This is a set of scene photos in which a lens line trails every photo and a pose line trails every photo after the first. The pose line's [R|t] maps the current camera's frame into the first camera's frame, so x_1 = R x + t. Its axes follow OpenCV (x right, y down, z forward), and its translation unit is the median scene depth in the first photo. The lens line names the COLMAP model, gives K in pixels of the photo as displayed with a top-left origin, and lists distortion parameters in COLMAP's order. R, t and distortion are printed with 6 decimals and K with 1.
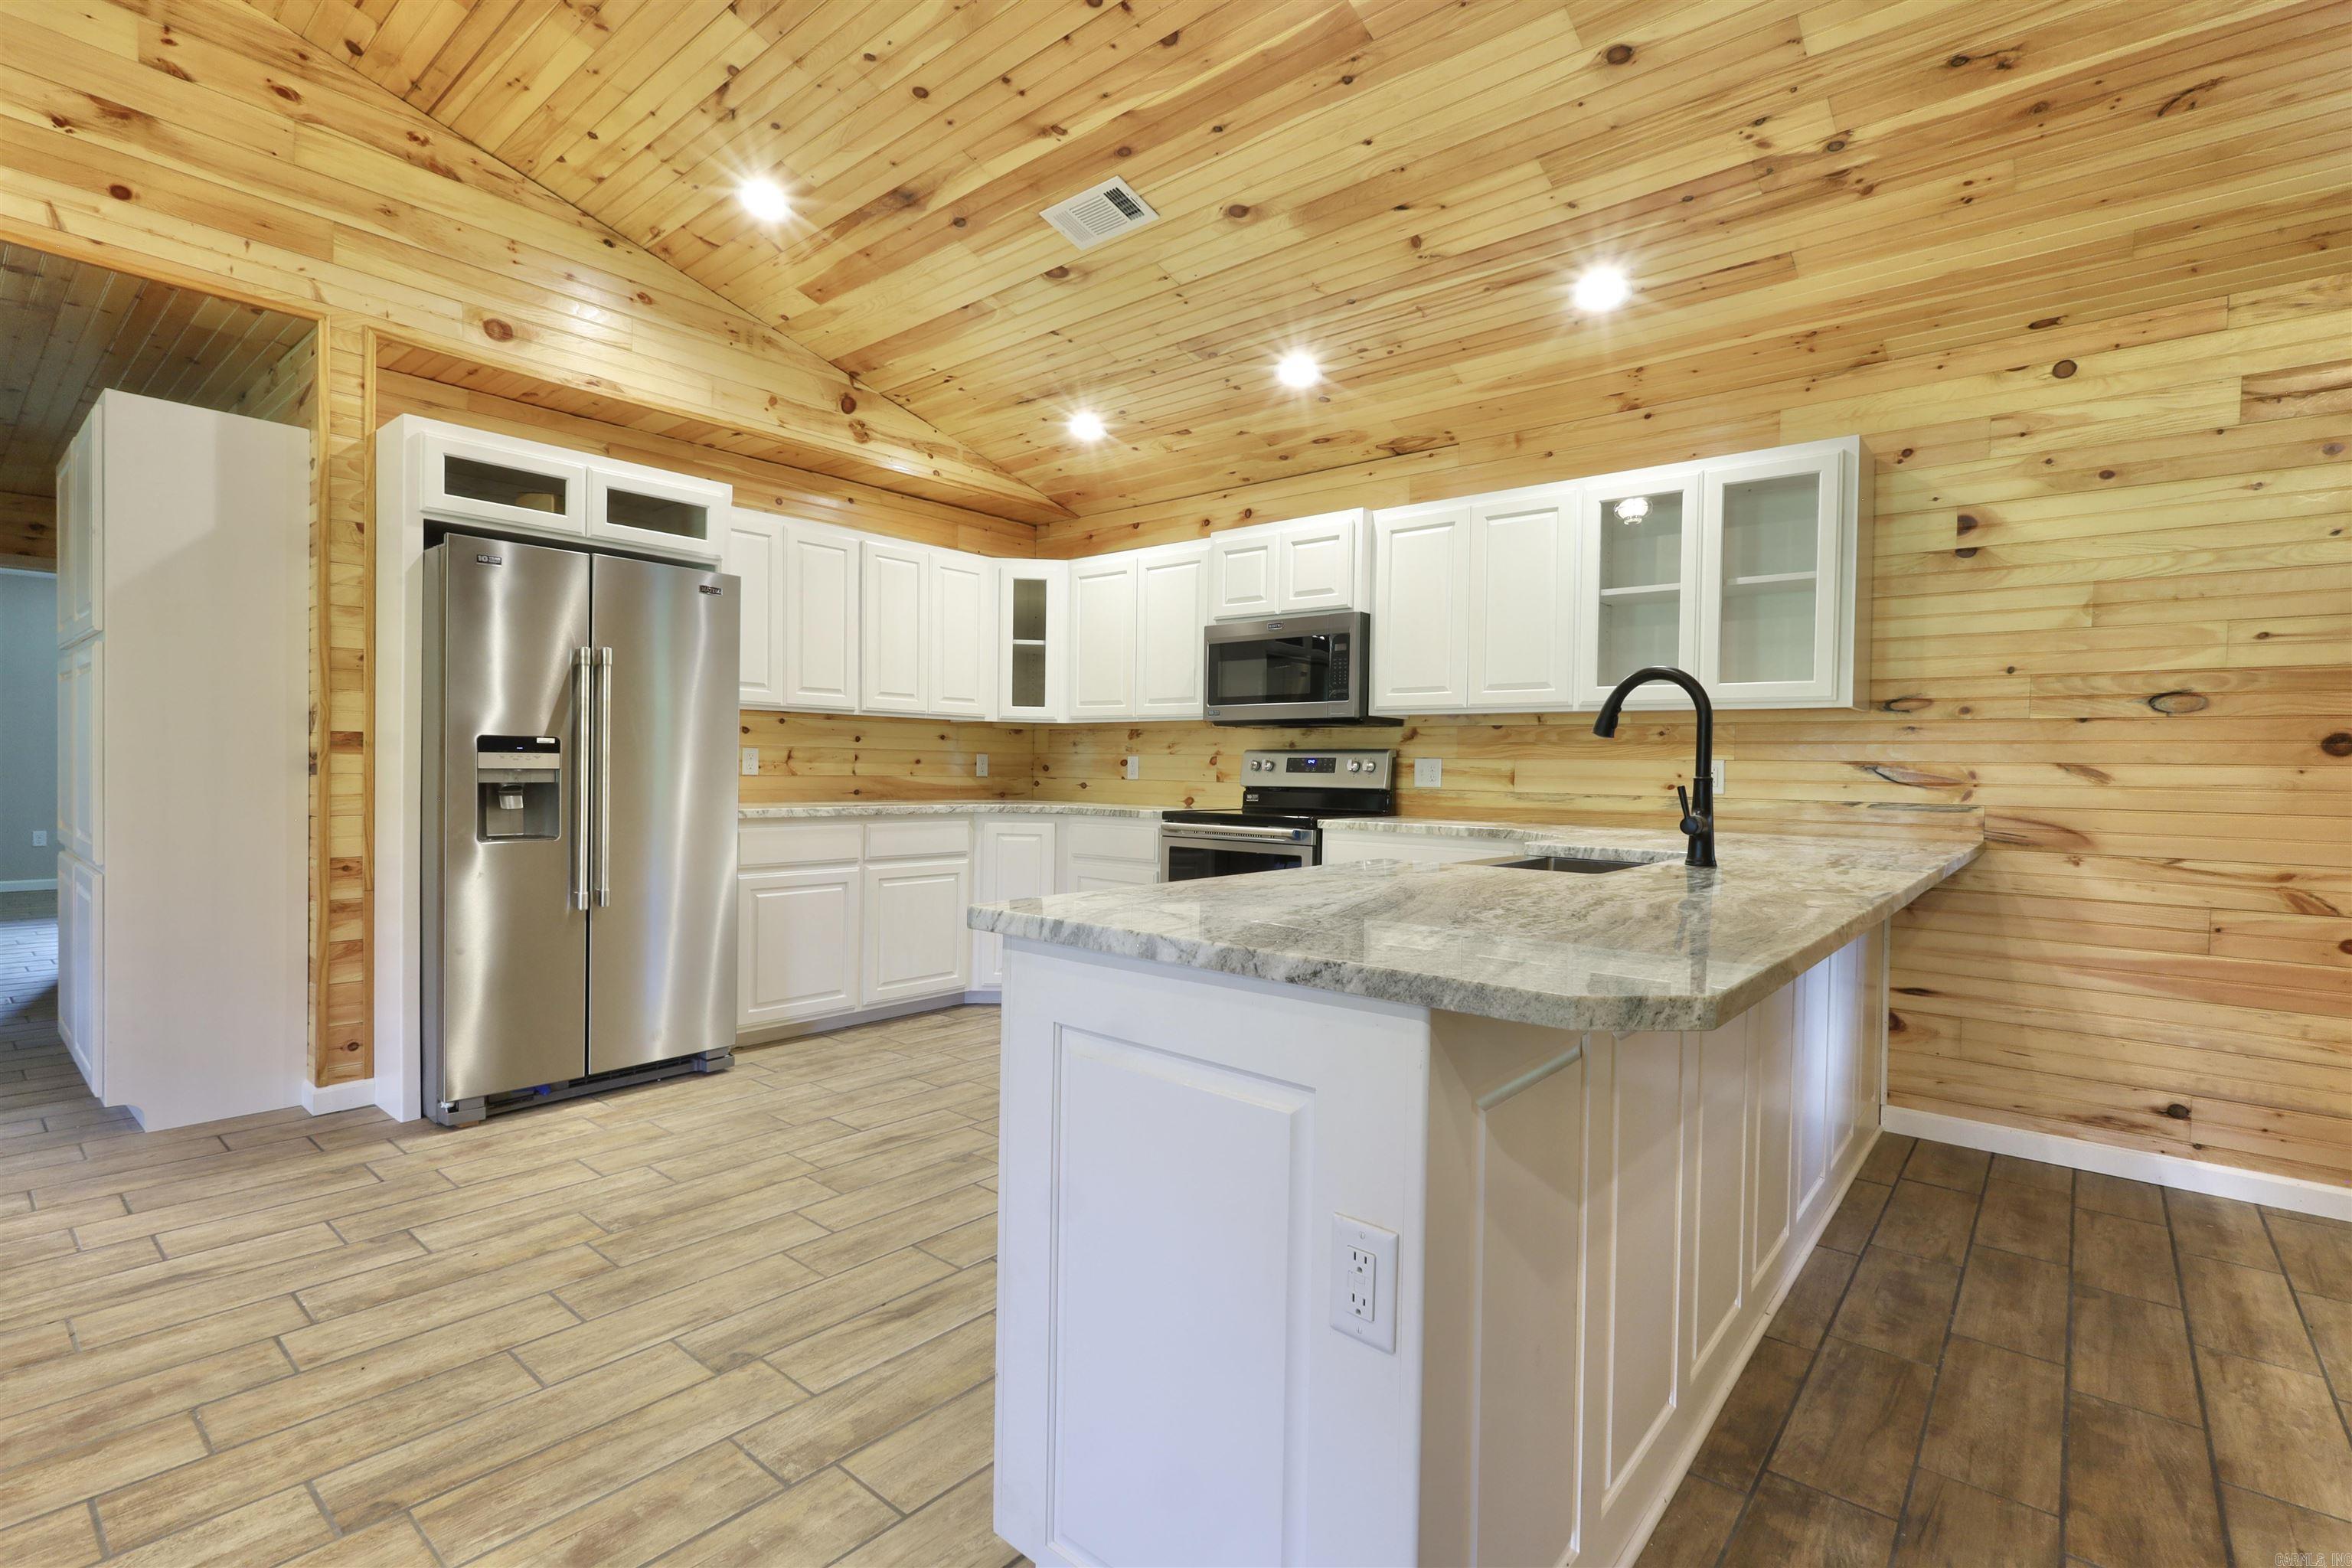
lens RADIAL K [[1086.1, 0, 1178.0], [0, 1086.1, 787.2], [0, 0, 1]] dist [-0.001202, 0.001454]
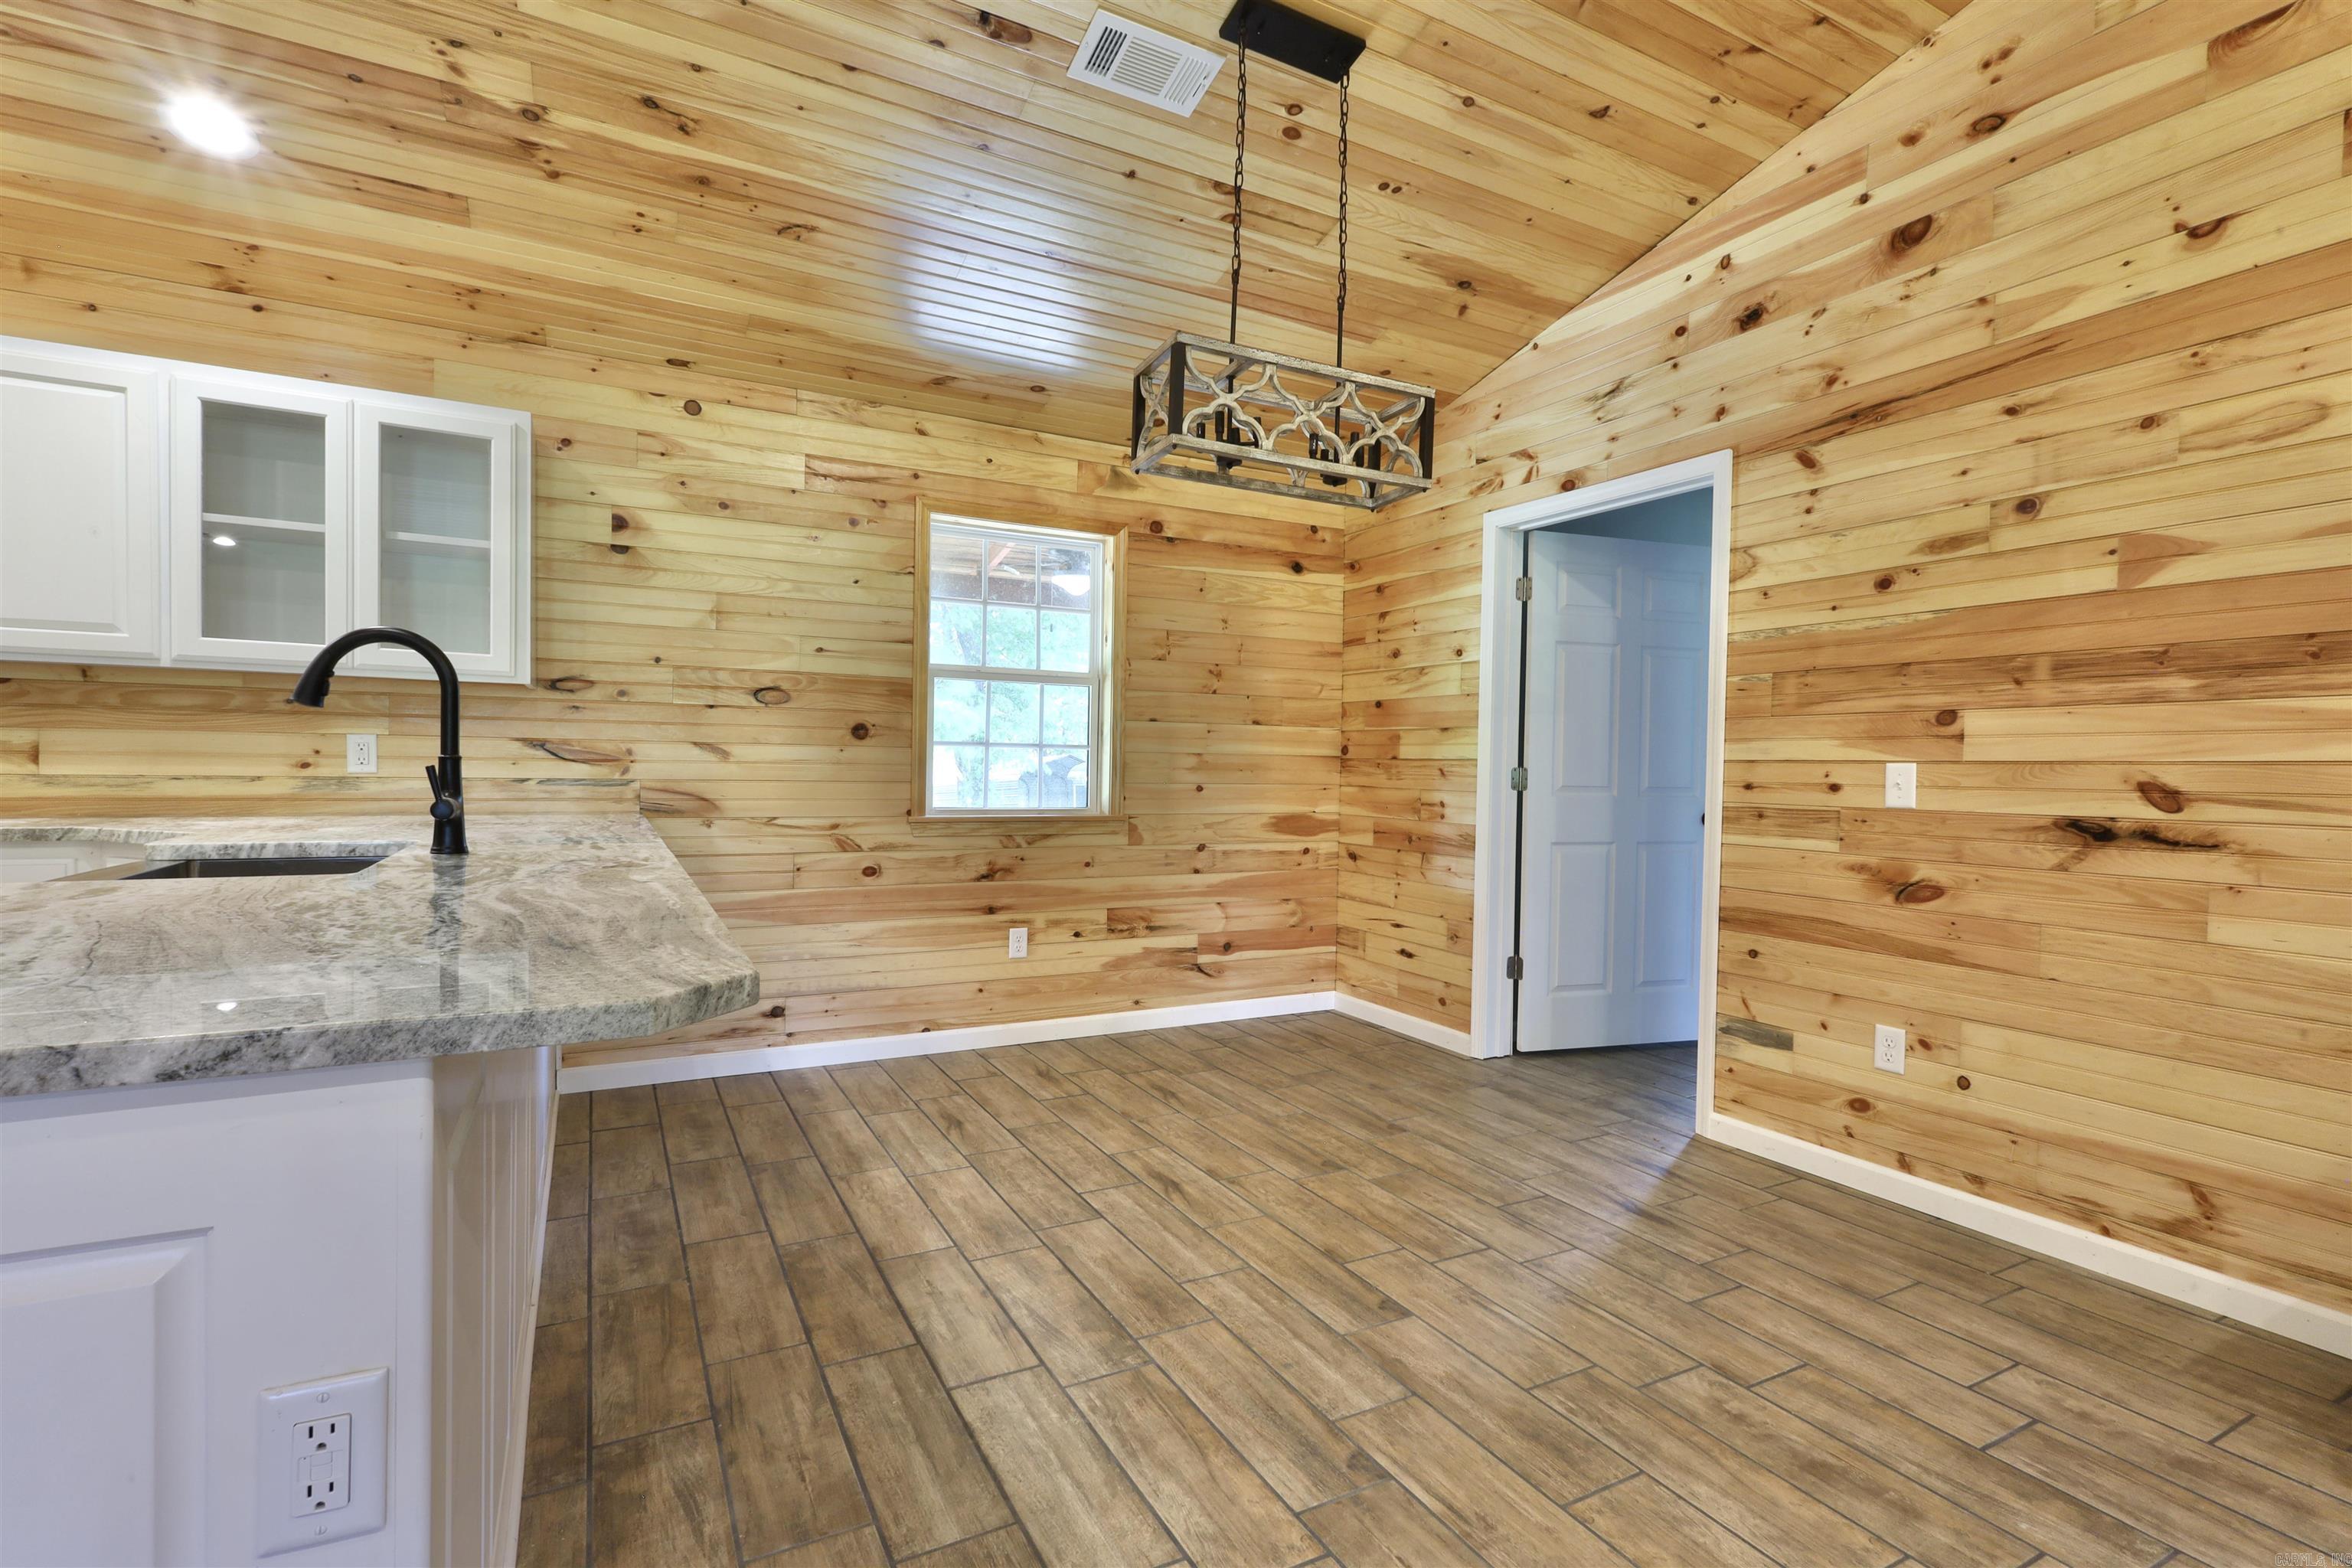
lens RADIAL K [[1086.1, 0, 1178.0], [0, 1086.1, 788.8], [0, 0, 1]] dist [-0.001202, 0.001454]
pose [[0.370854, -0.030086, 0.928204, -0.086847], [0.006538, 0.999535, 0.029786, -0.002911], [-0.928668, -0.004978, 0.370878, 0.065629]]
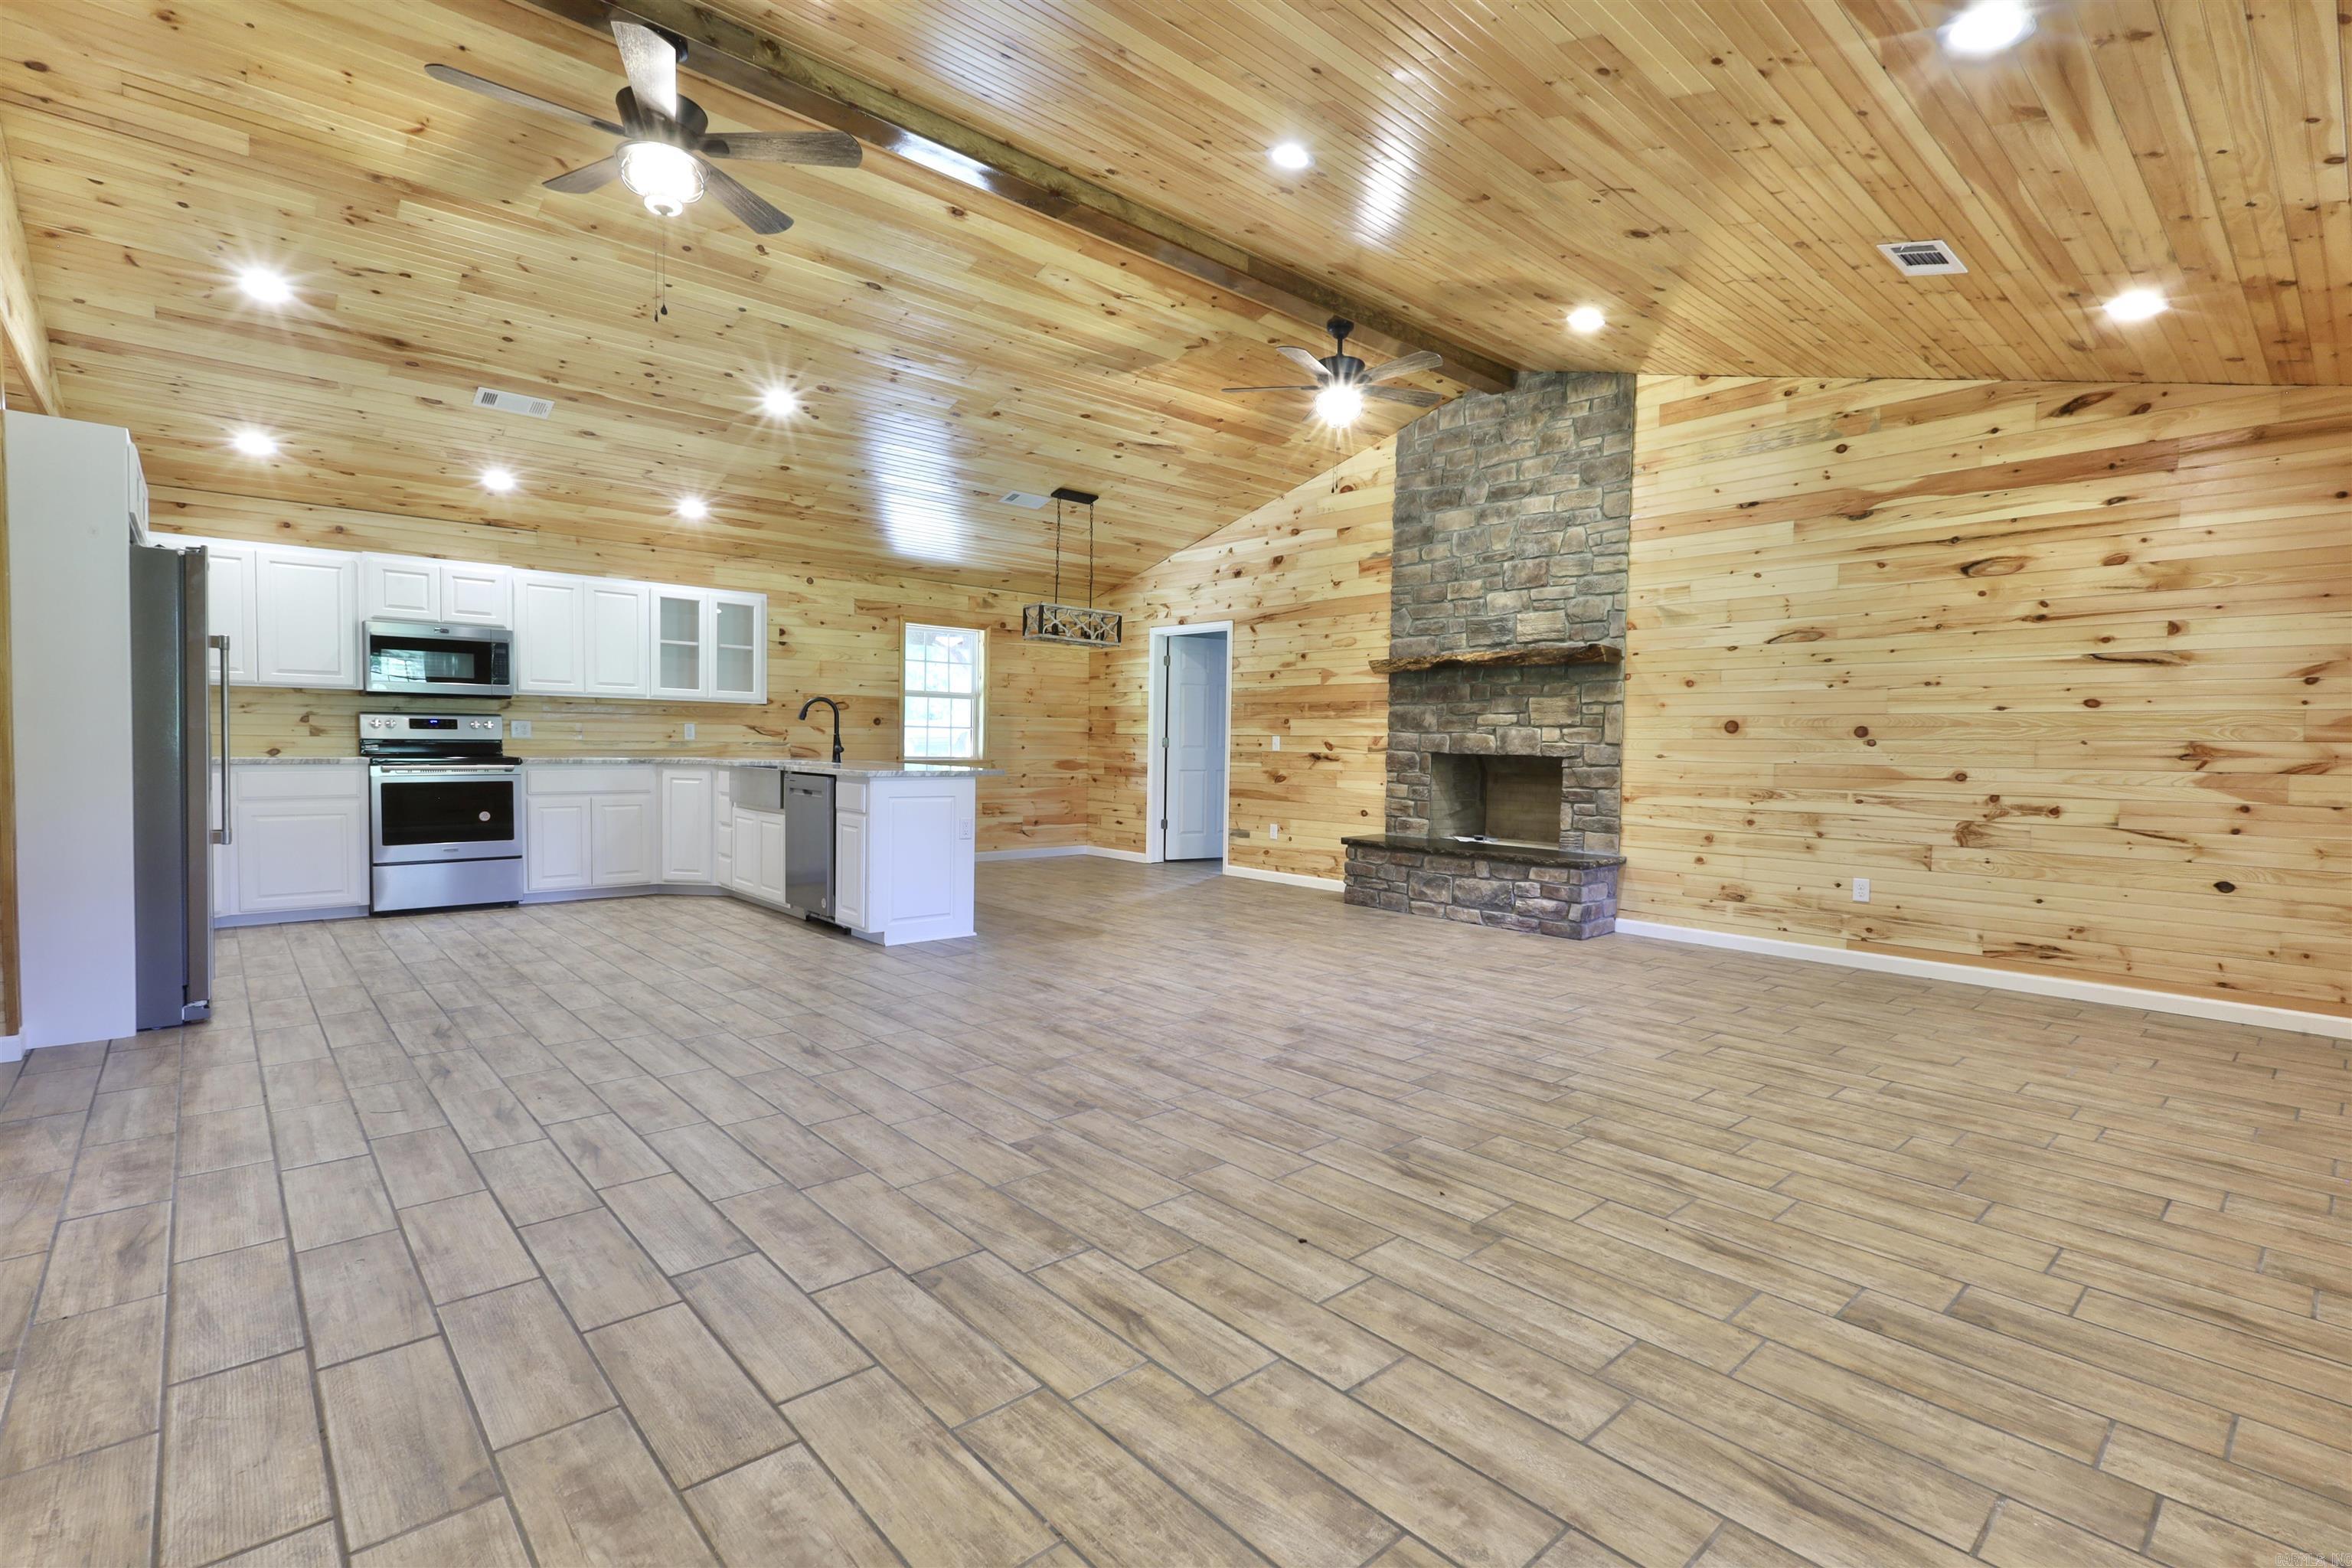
lens RADIAL K [[1086.1, 0, 1178.3], [0, 1086.1, 787.5], [0, 0, 1]] dist [-0.001202, 0.001454]
pose [[0.137146, -0.057257, 0.988895, -1.622647], [0.003630, 0.998350, 0.057301, -0.020425], [-0.990544, -0.004269, 0.137128, -0.261203]]
